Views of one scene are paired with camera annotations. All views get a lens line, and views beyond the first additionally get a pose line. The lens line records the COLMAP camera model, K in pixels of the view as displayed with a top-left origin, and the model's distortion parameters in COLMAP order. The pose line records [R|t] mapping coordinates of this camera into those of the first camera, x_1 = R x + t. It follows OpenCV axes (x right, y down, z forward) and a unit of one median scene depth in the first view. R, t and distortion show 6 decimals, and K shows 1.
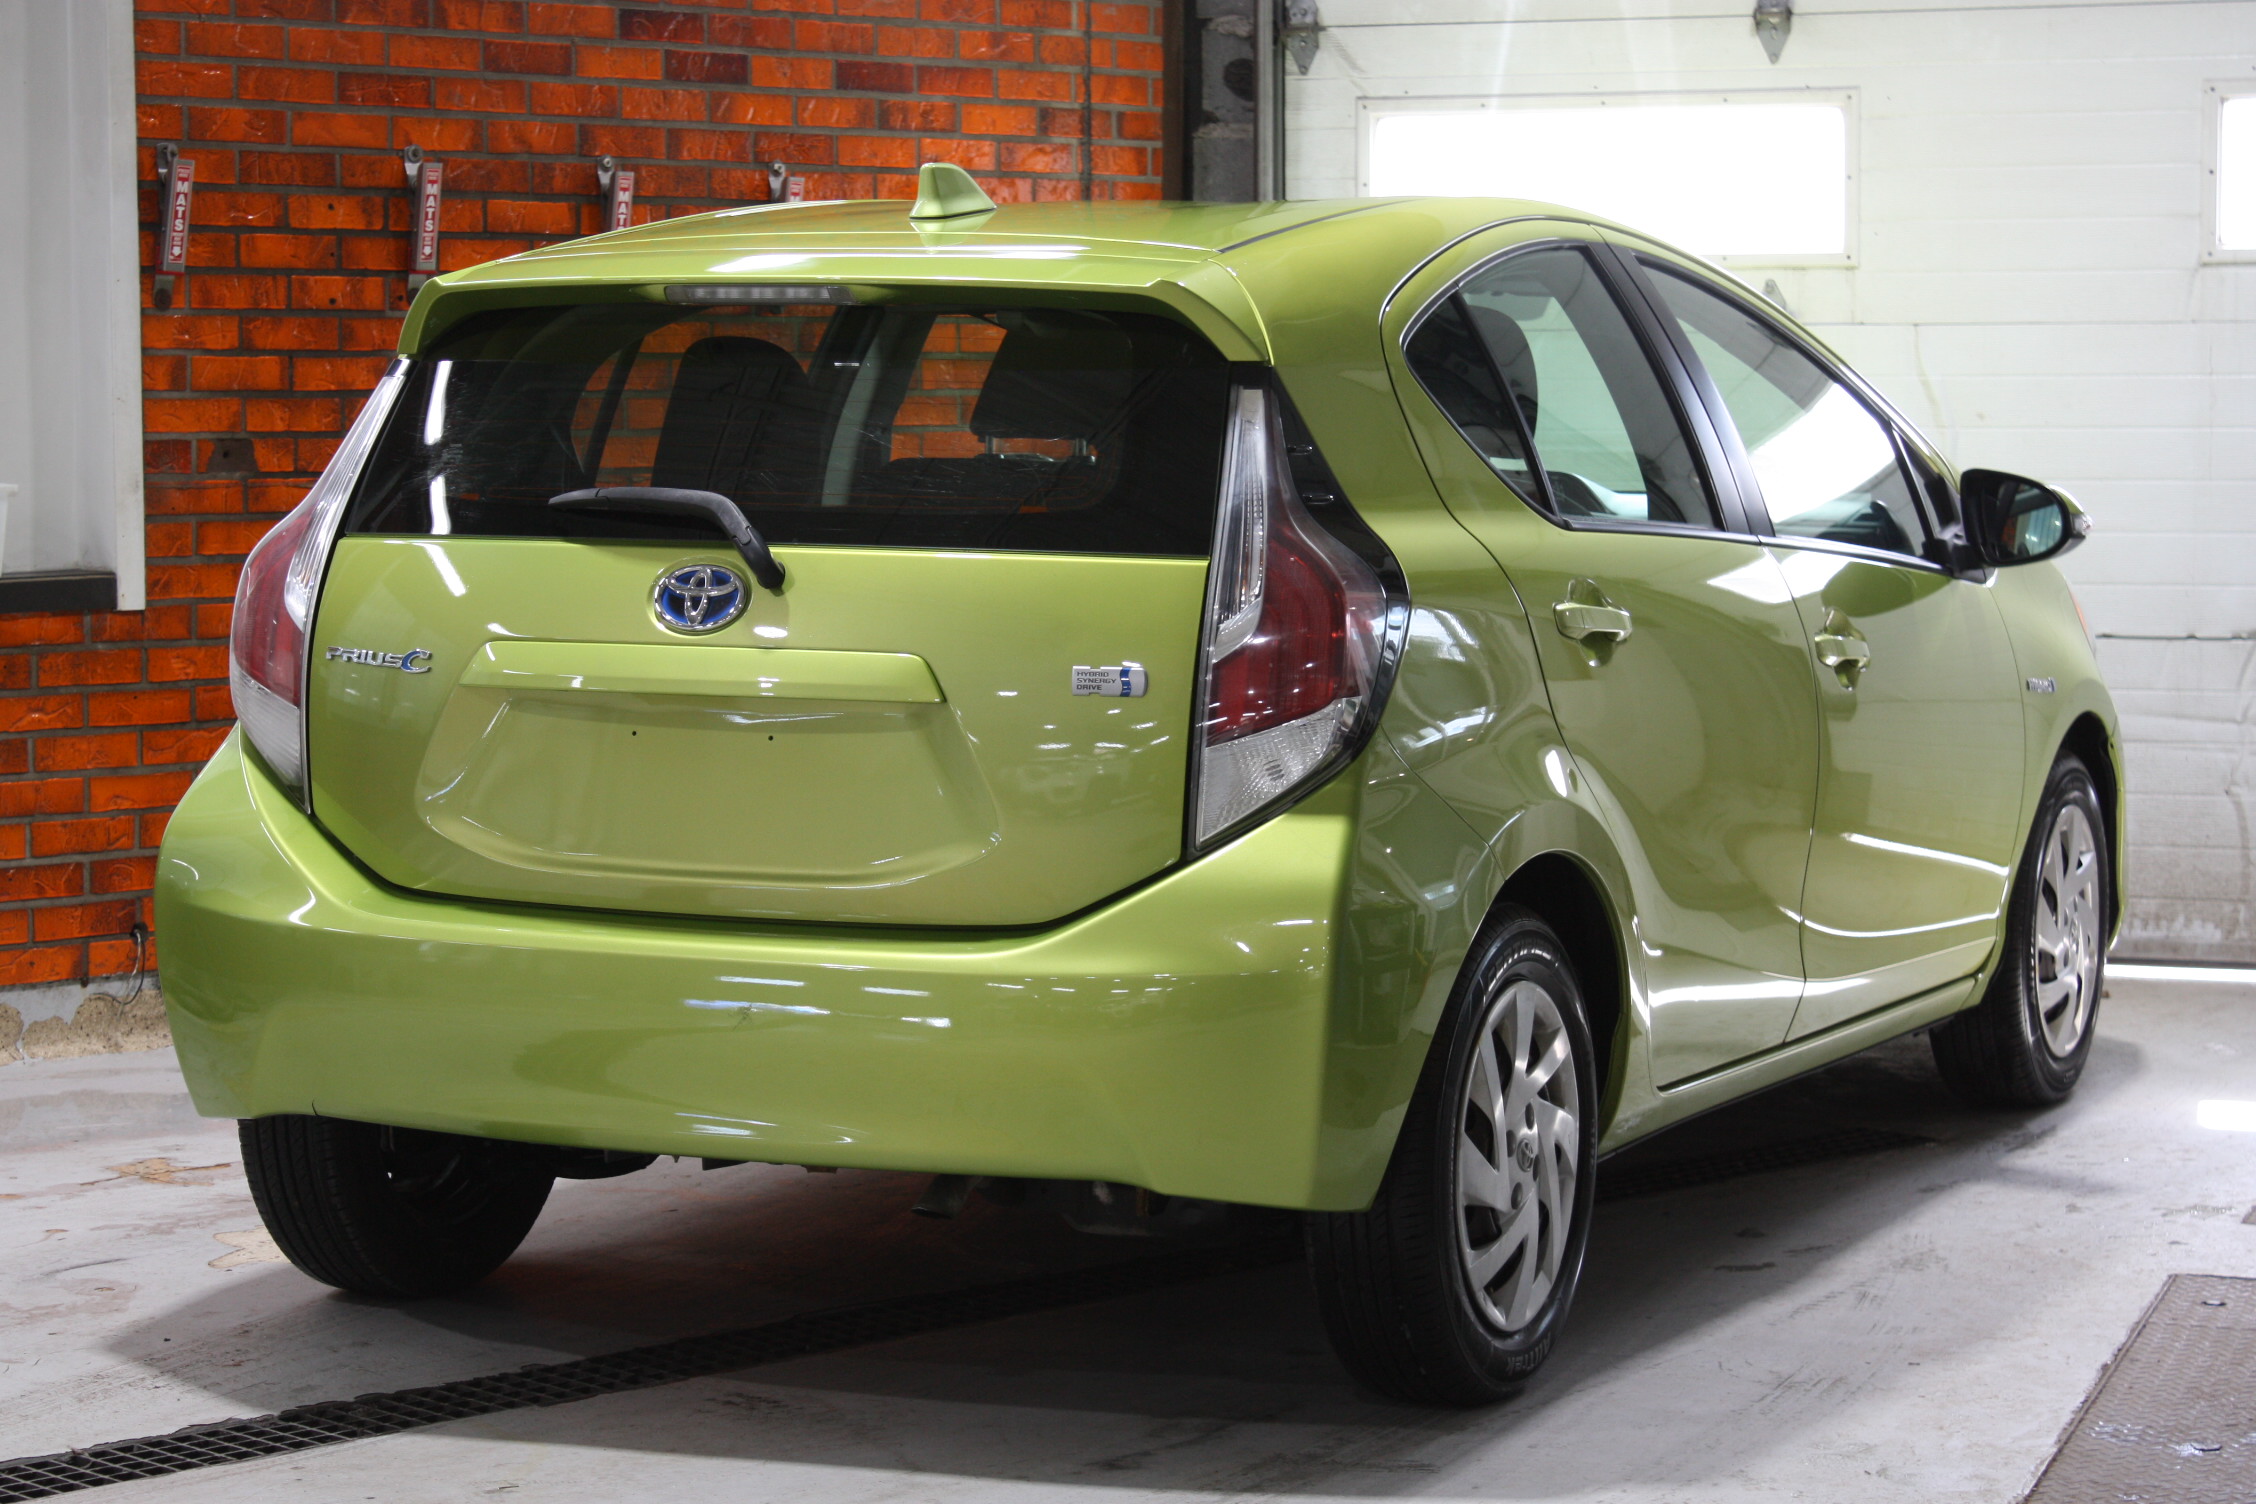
lens RADIAL K [[5184.9, 0, 1128.6], [0, 5184.9, 738.8], [0, 0, 1]] dist [0.087911, 0.000000]
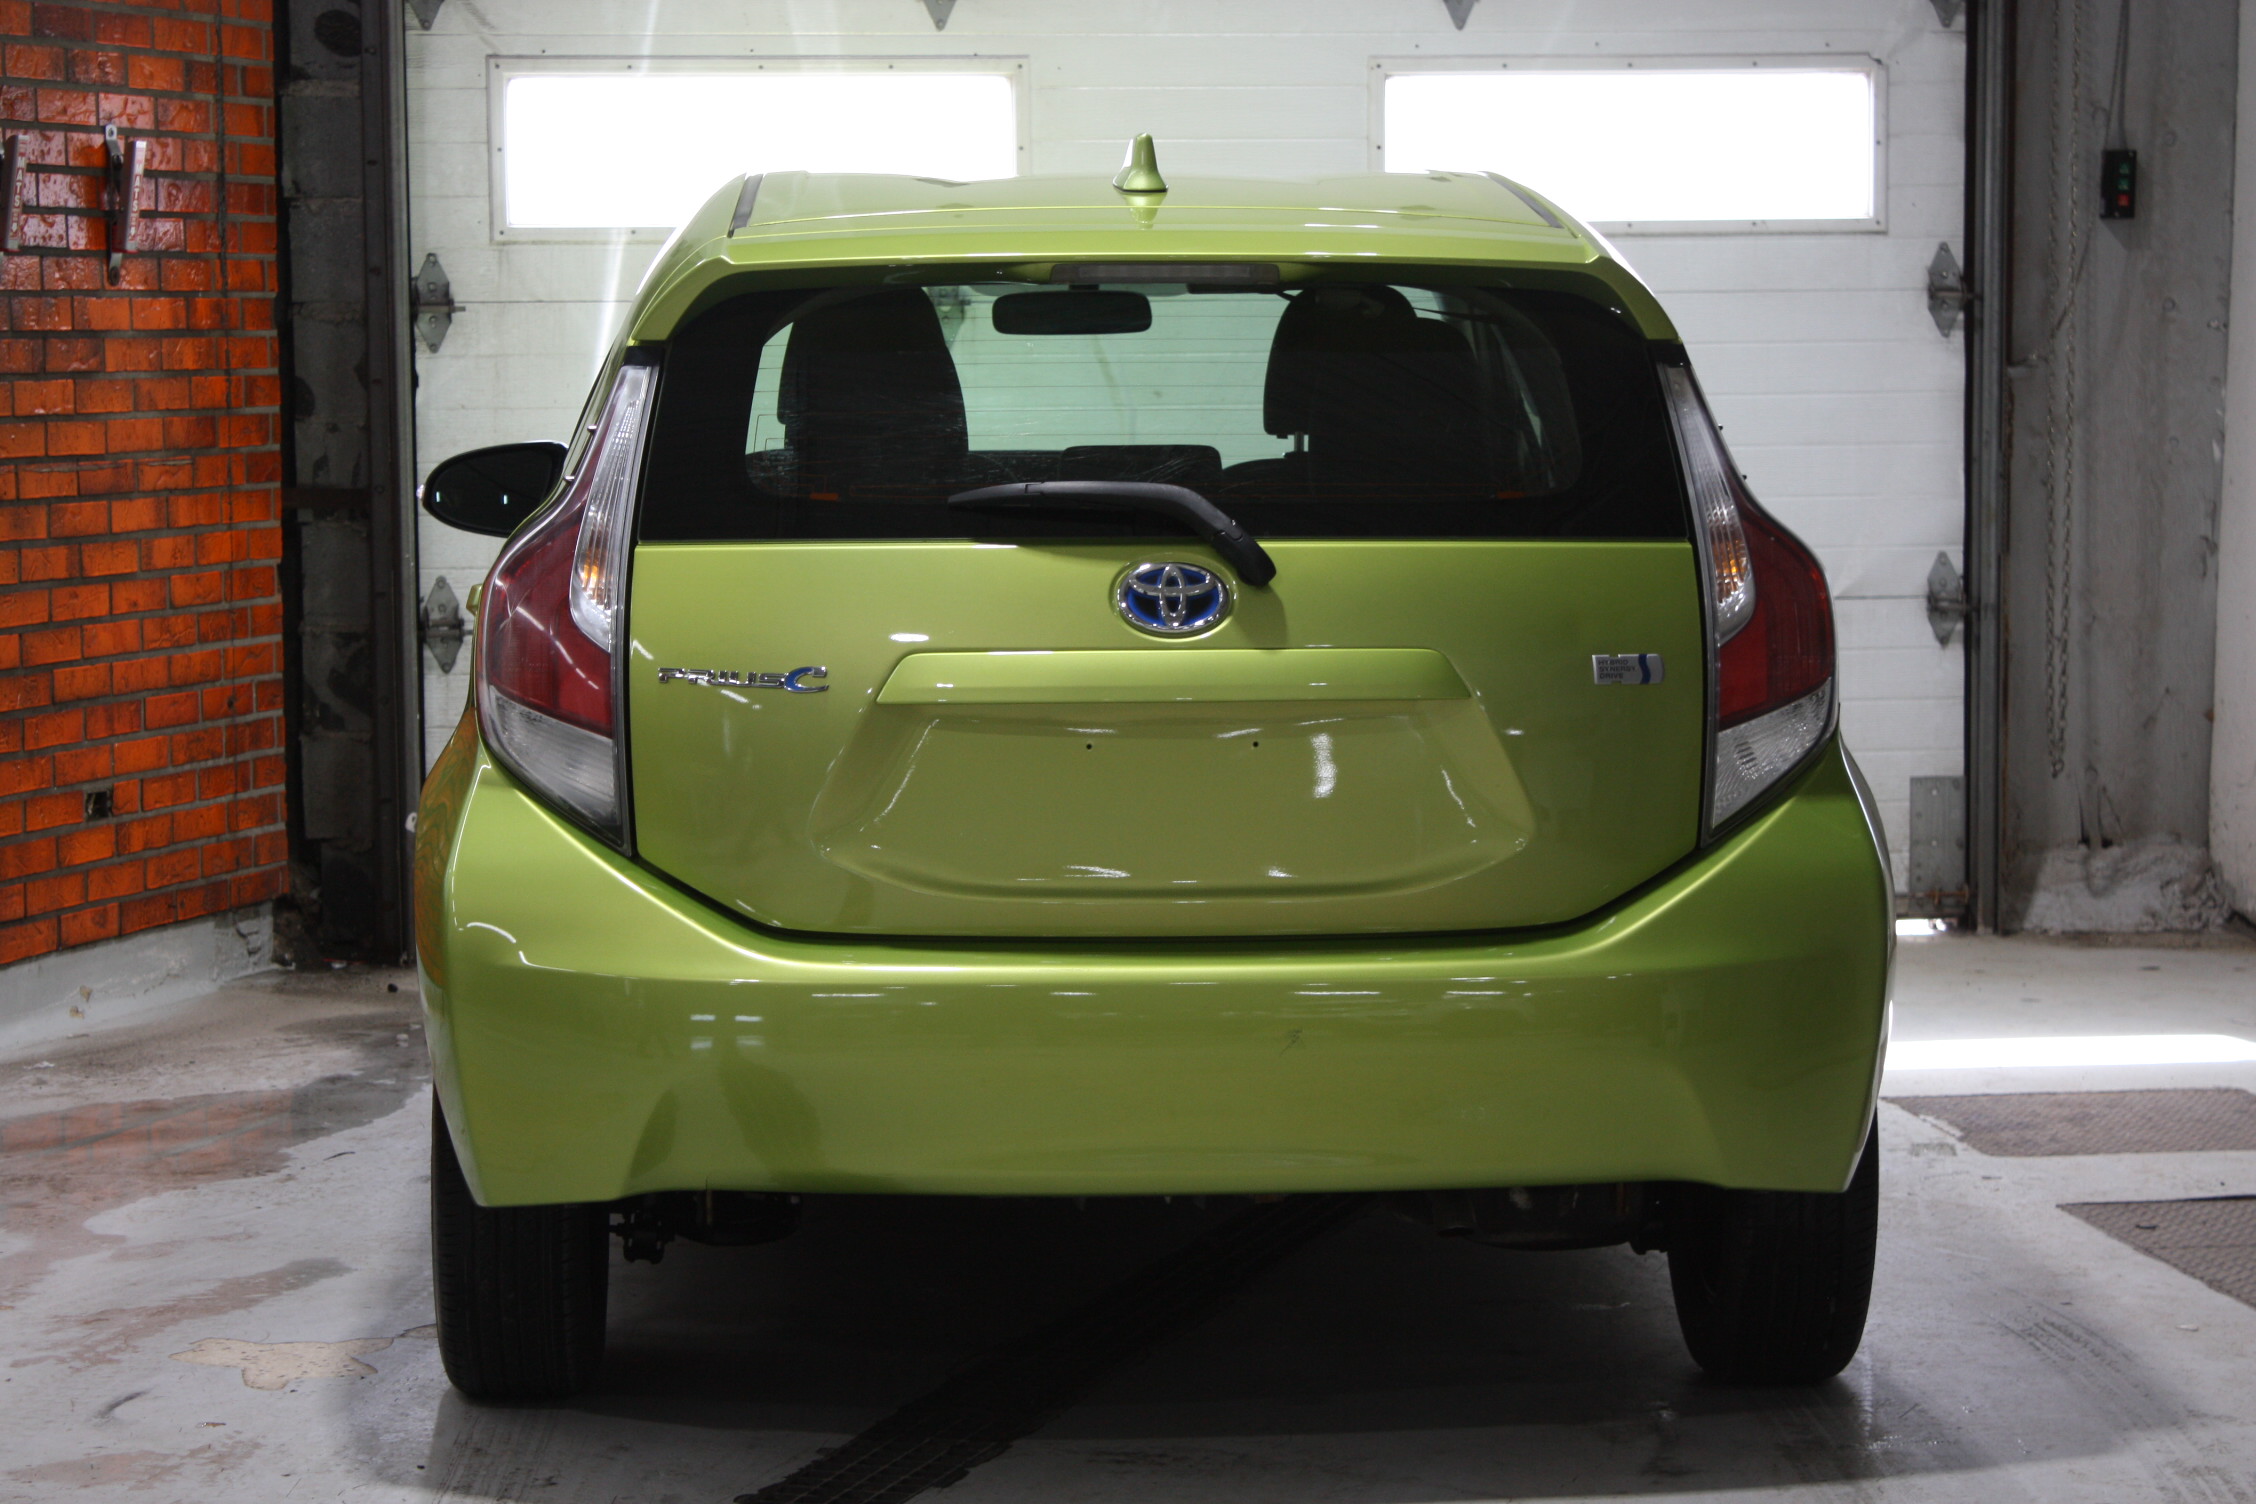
lens RADIAL K [[5380.3, 0, 1124.4], [0, 5380.3, 757.0], [0, 0, 1]] dist [0.077774, 0.000000]
pose [[0.879983, -0.044738, 0.472893, -0.330481], [0.041447, 0.998989, 0.017382, -0.009452], [-0.473193, 0.004304, 0.880948, 0.090913]]
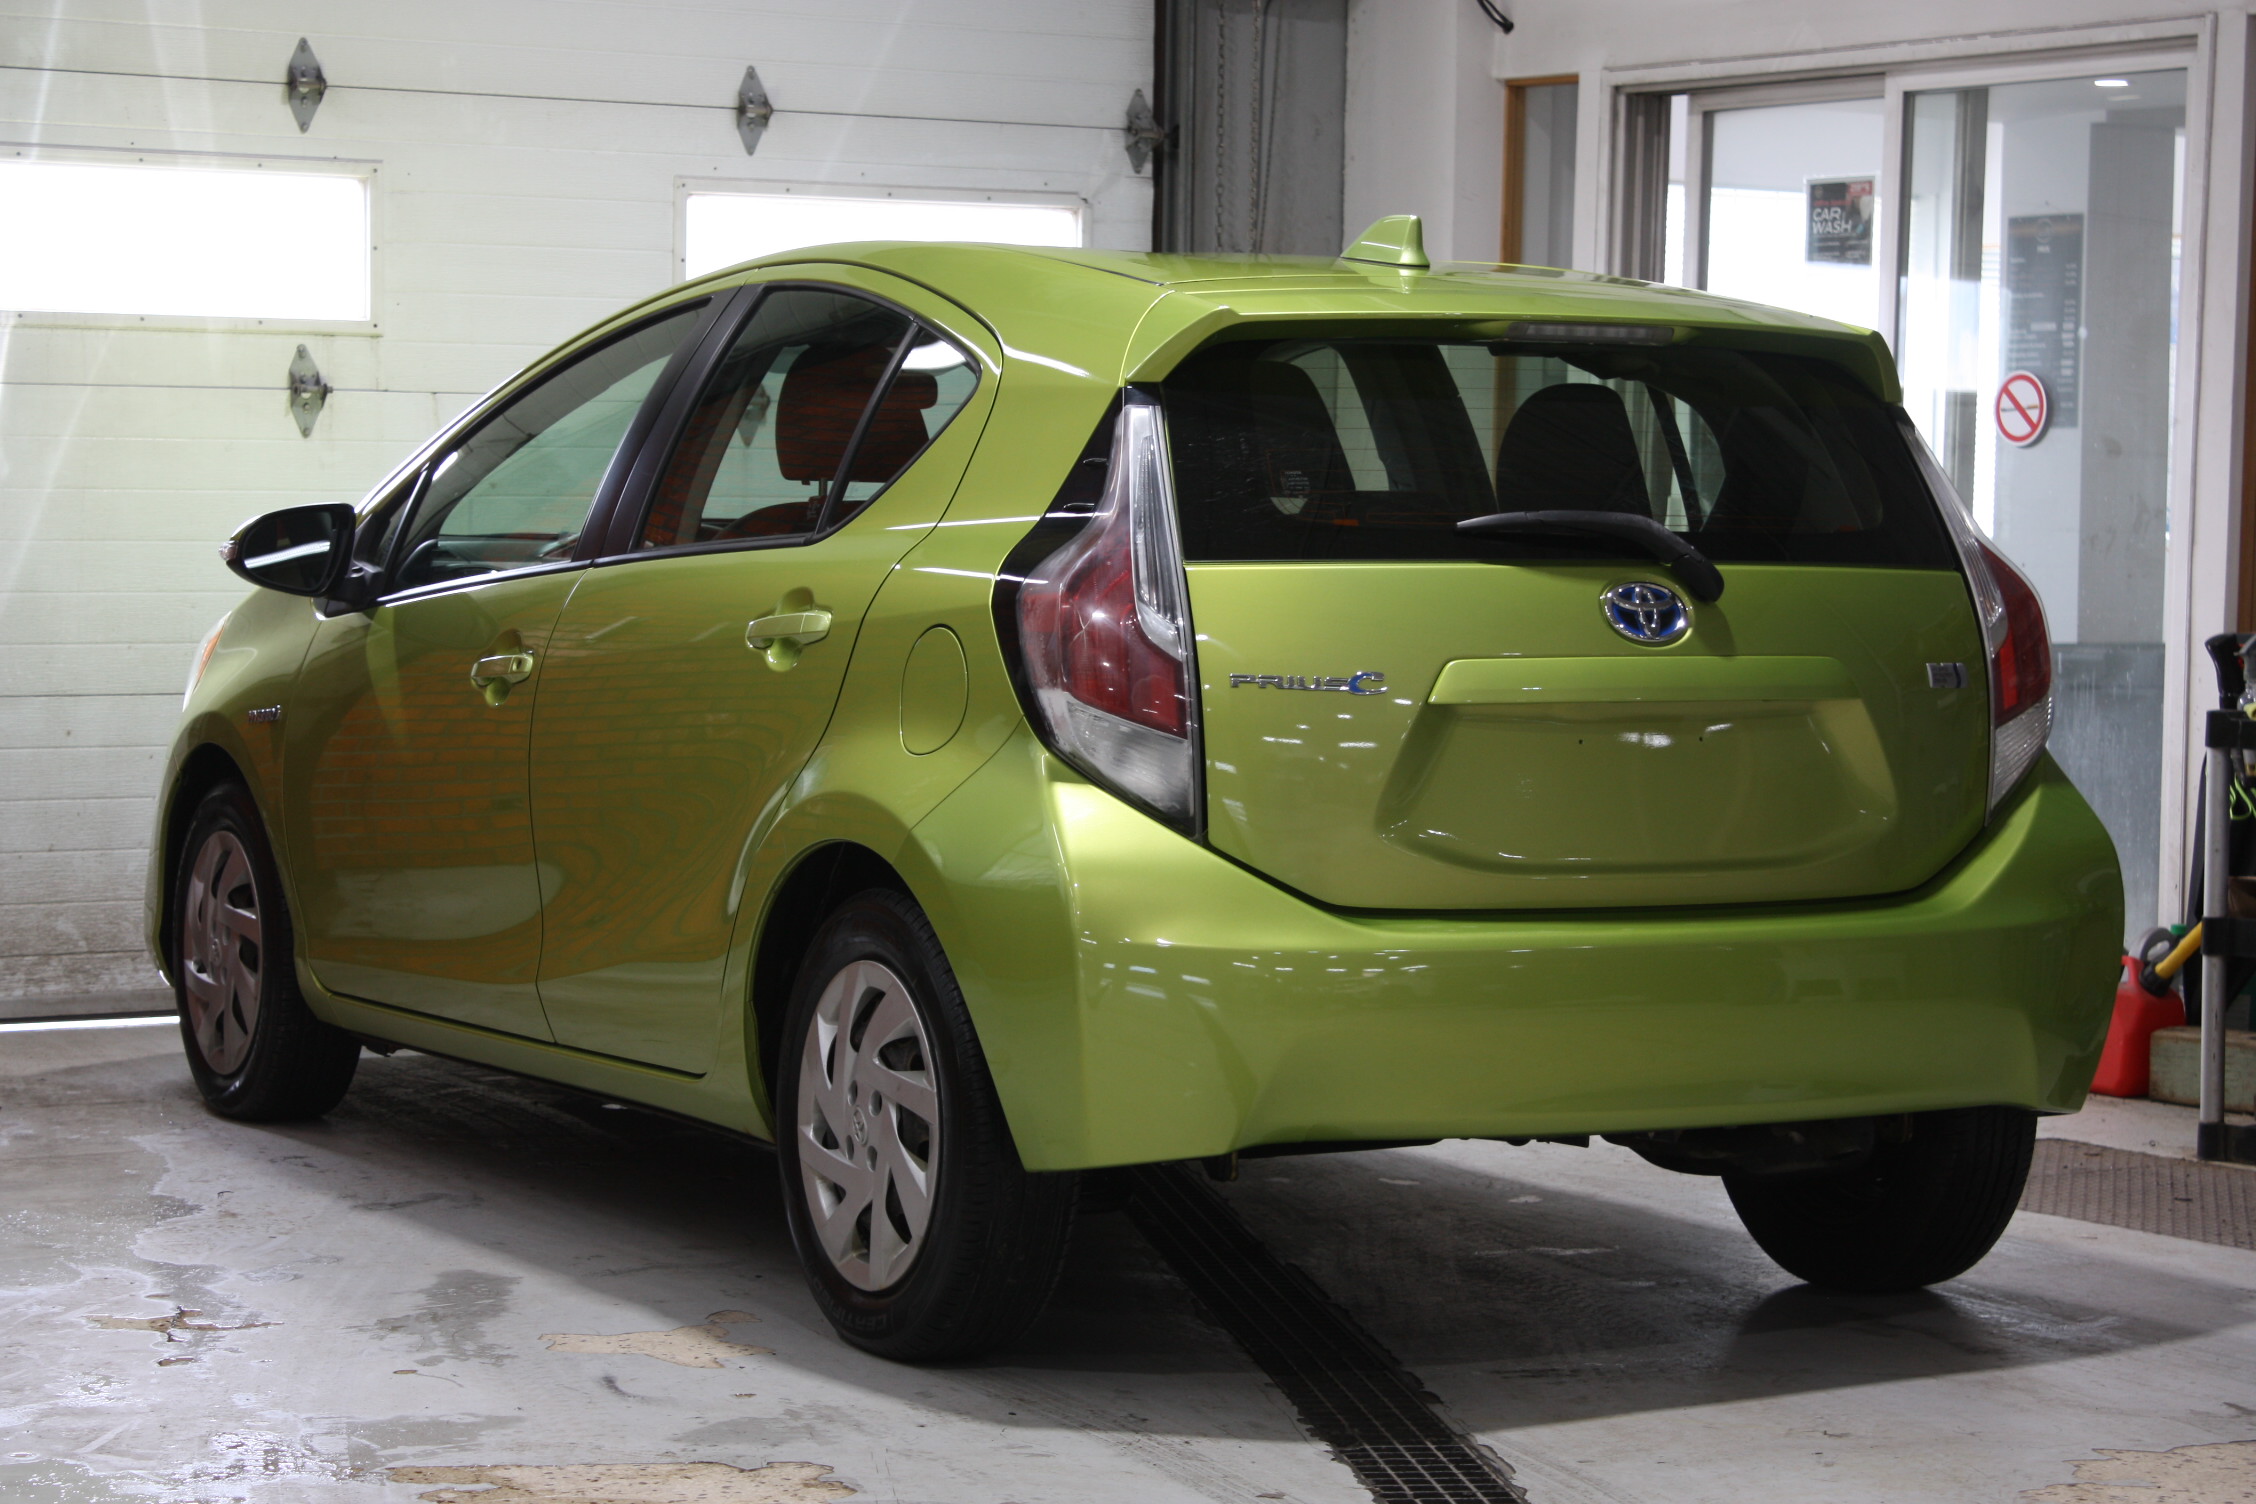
lens RADIAL K [[5184.9, 0, 1128.6], [0, 5184.9, 758.9], [0, 0, 1]] dist [0.087911, 0.000000]
pose [[0.592522, -0.034910, 0.804798, -0.605938], [0.050063, 0.998725, 0.006465, -0.005445], [-0.803997, 0.036460, 0.593514, 0.267020]]
